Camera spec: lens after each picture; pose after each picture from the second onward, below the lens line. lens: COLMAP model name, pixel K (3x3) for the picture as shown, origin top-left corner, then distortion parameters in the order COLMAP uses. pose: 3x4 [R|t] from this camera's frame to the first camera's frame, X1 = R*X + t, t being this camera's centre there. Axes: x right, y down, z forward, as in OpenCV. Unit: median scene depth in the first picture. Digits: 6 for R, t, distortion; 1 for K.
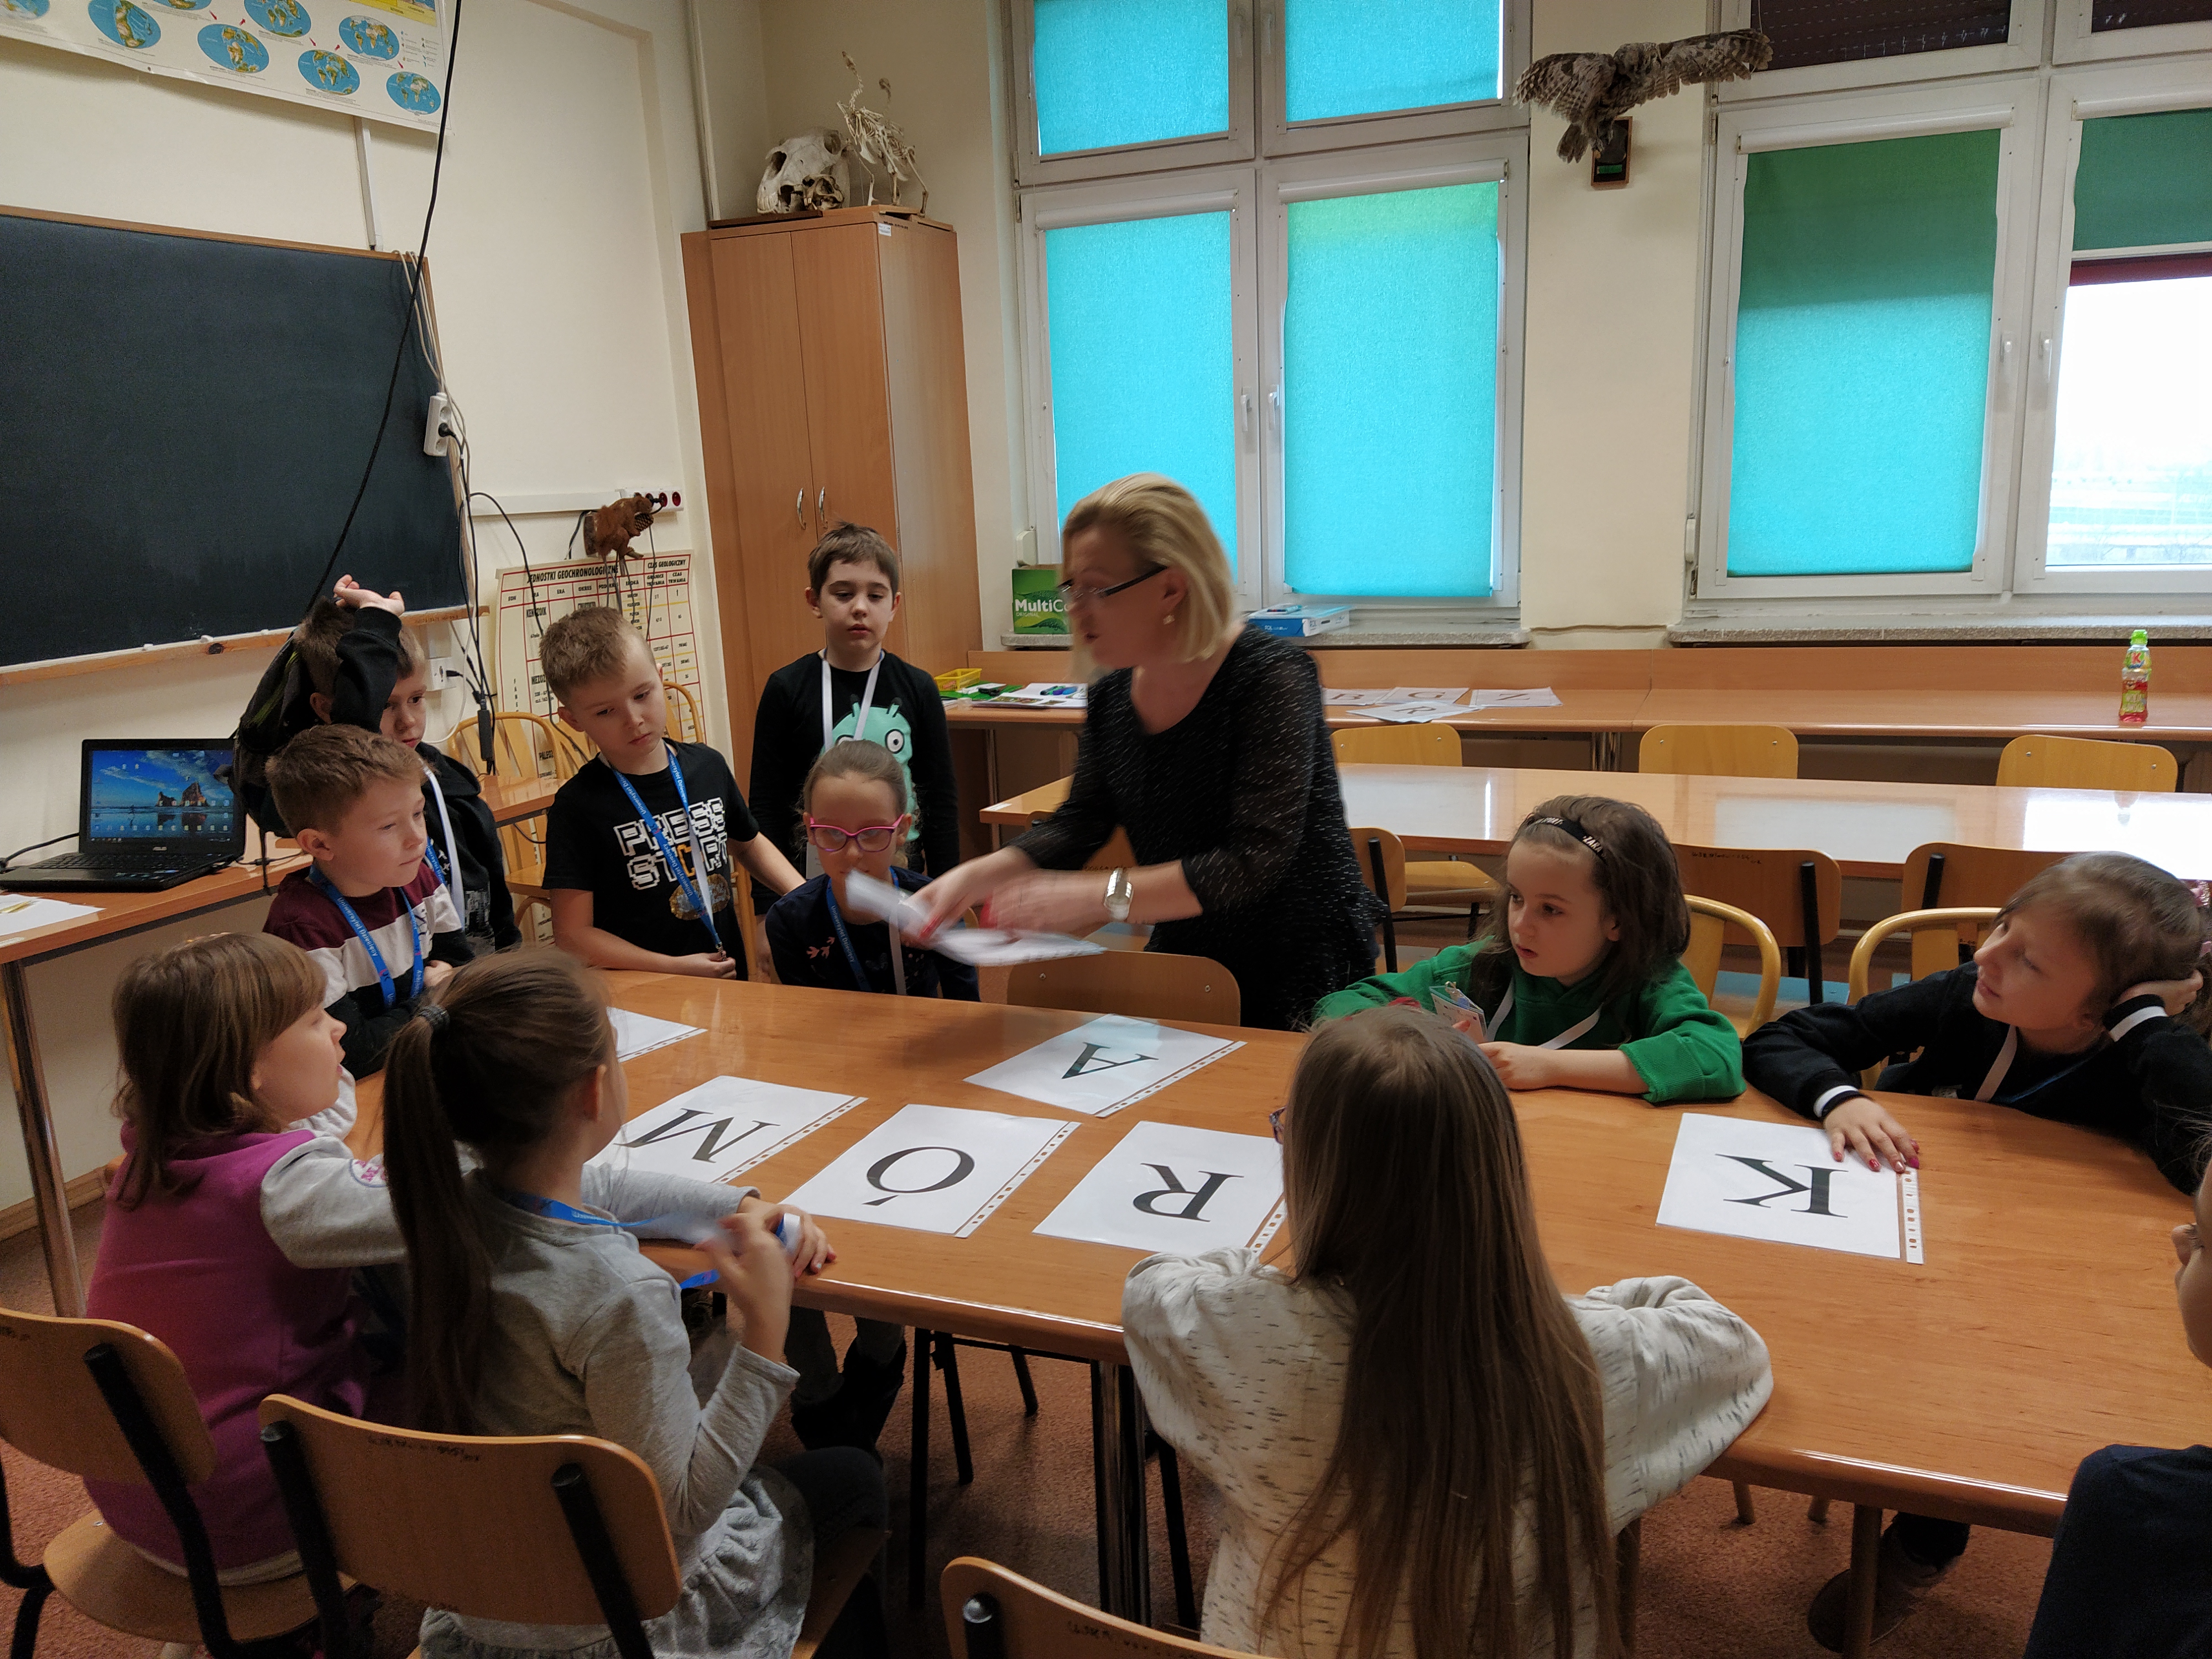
lens RADIAL K [[1695.7, 0, 1093.5], [0, 1695.7, 837.6], [0, 0, 1]] dist [0.005788, -0.015390]
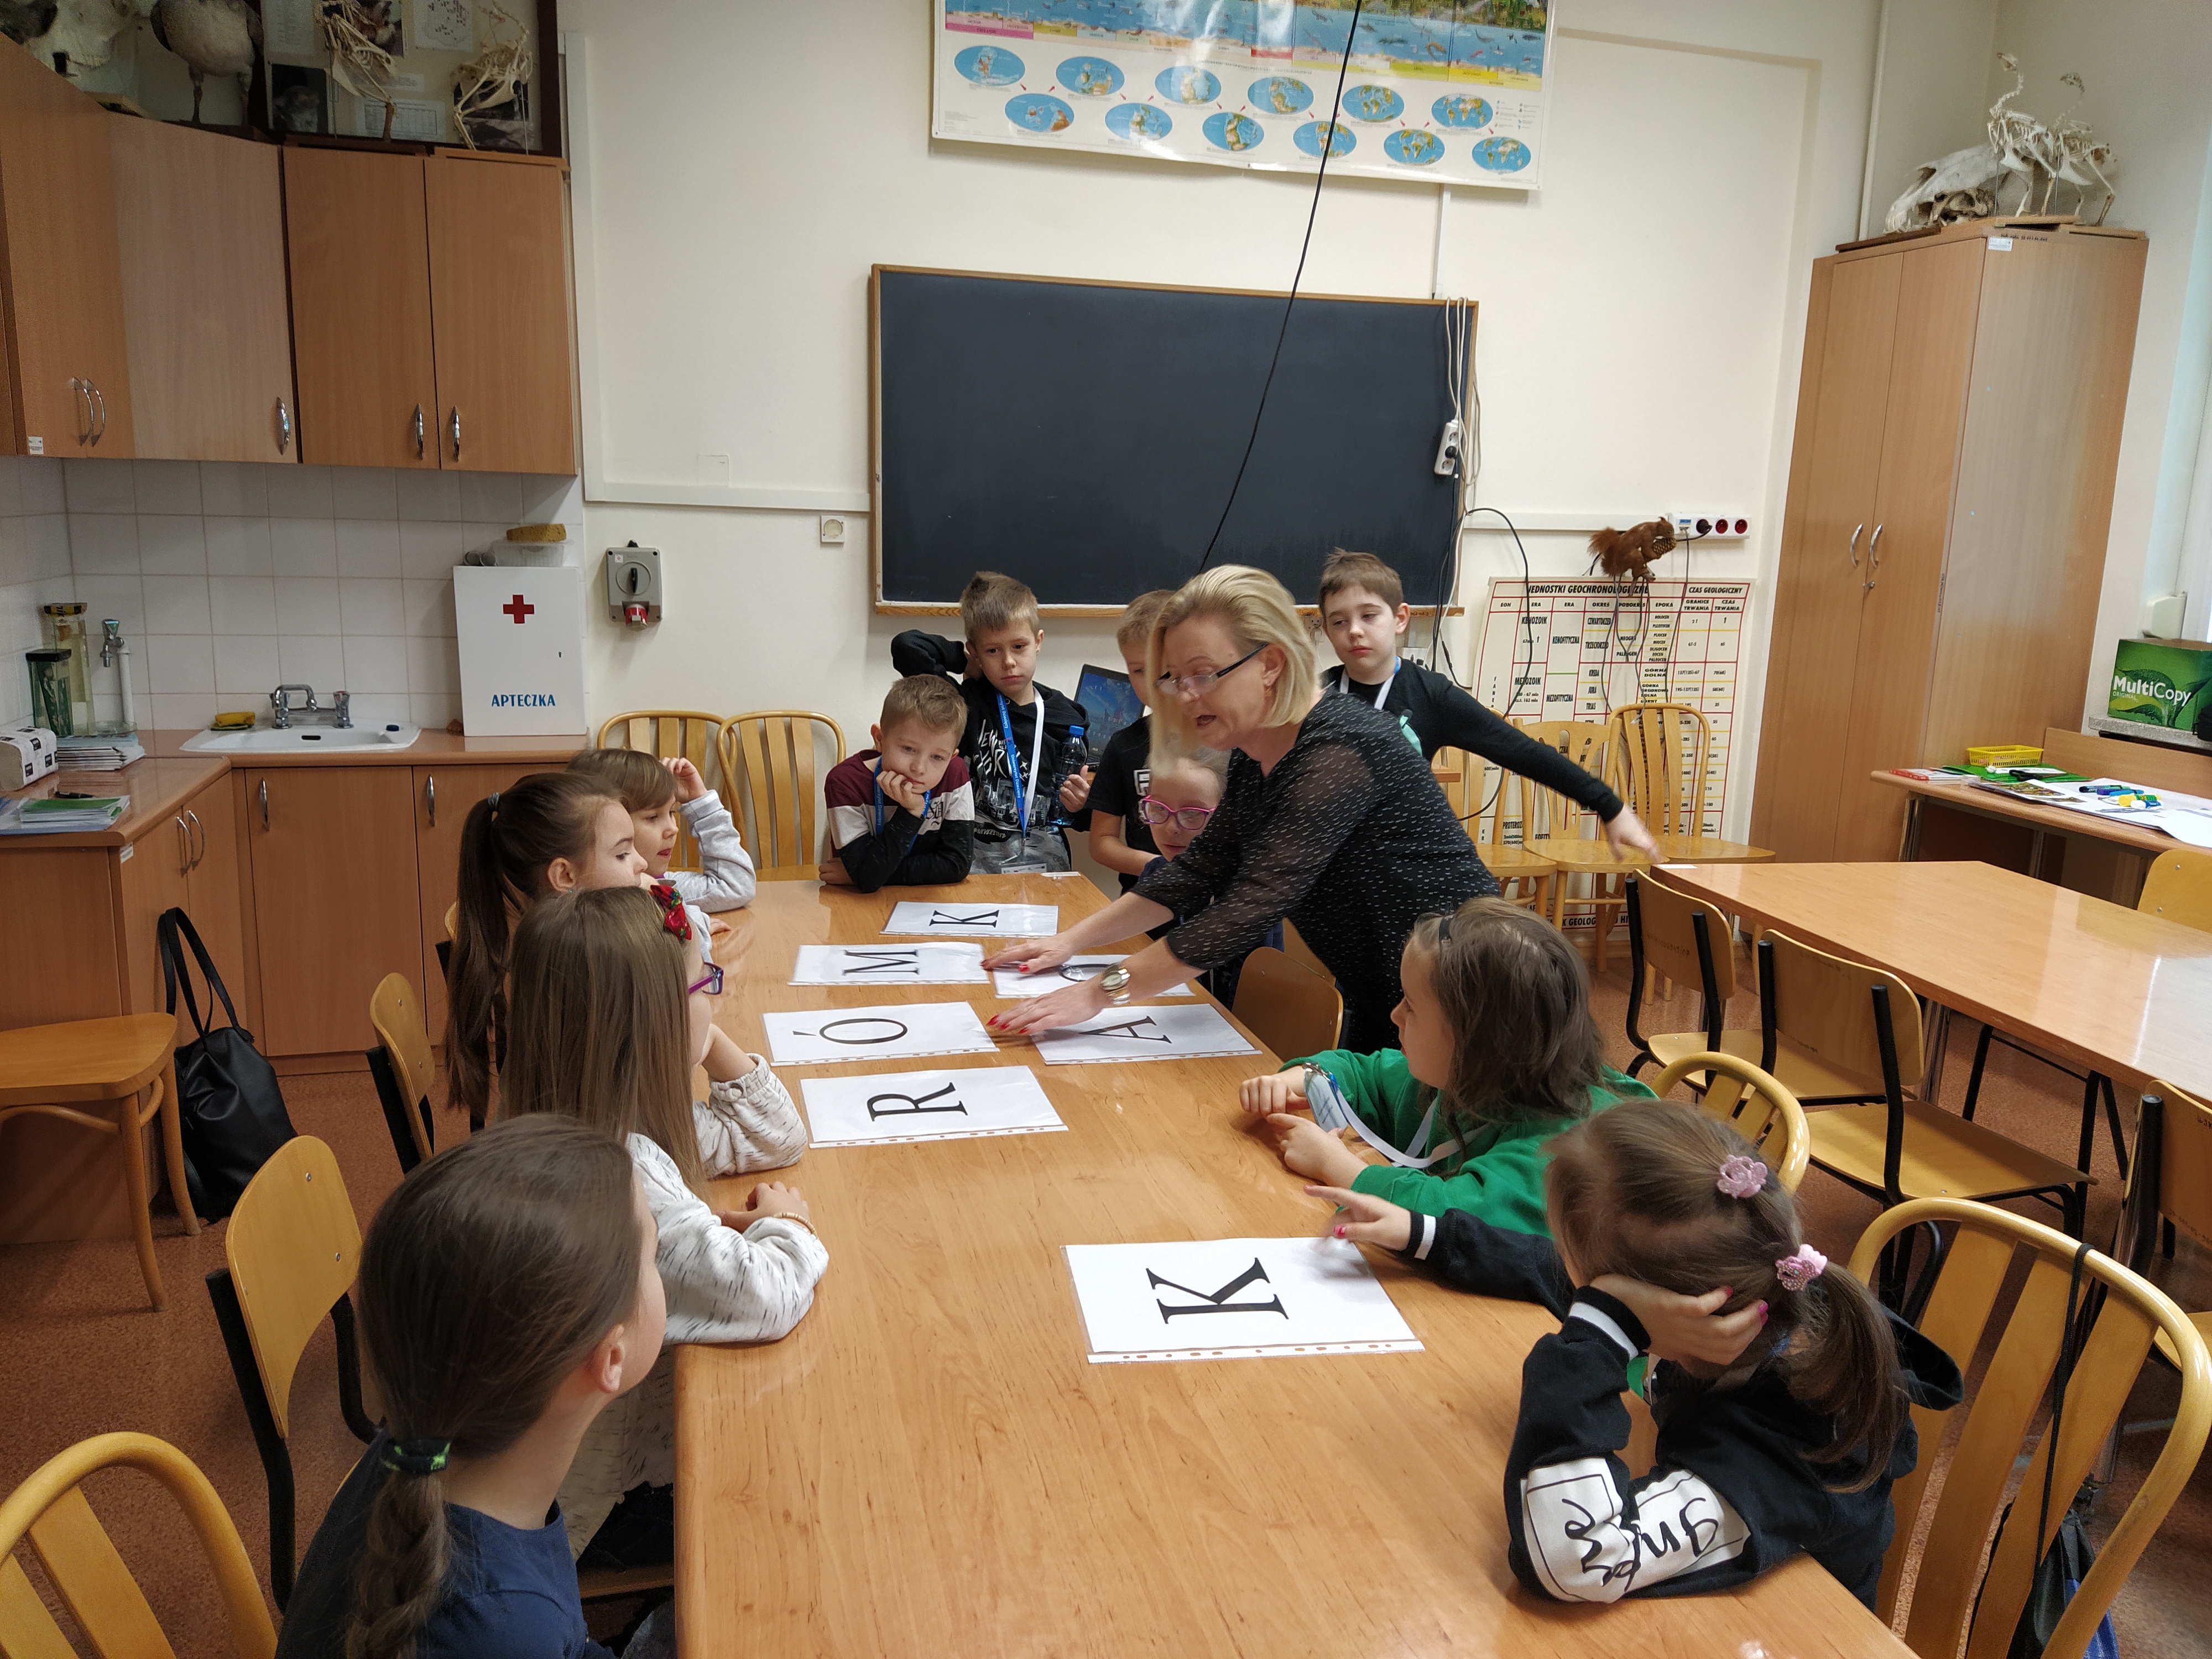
lens RADIAL K [[1616.7, 0, 1095.2], [0, 1616.7, 830.6], [0, 0, 1]] dist [0.120548, -0.173224]
pose [[0.600055, 0.213521, -0.770936, 0.378900], [-0.219870, 0.970625, 0.097693, -0.045306], [0.769149, 0.110885, 0.629376, 0.141757]]
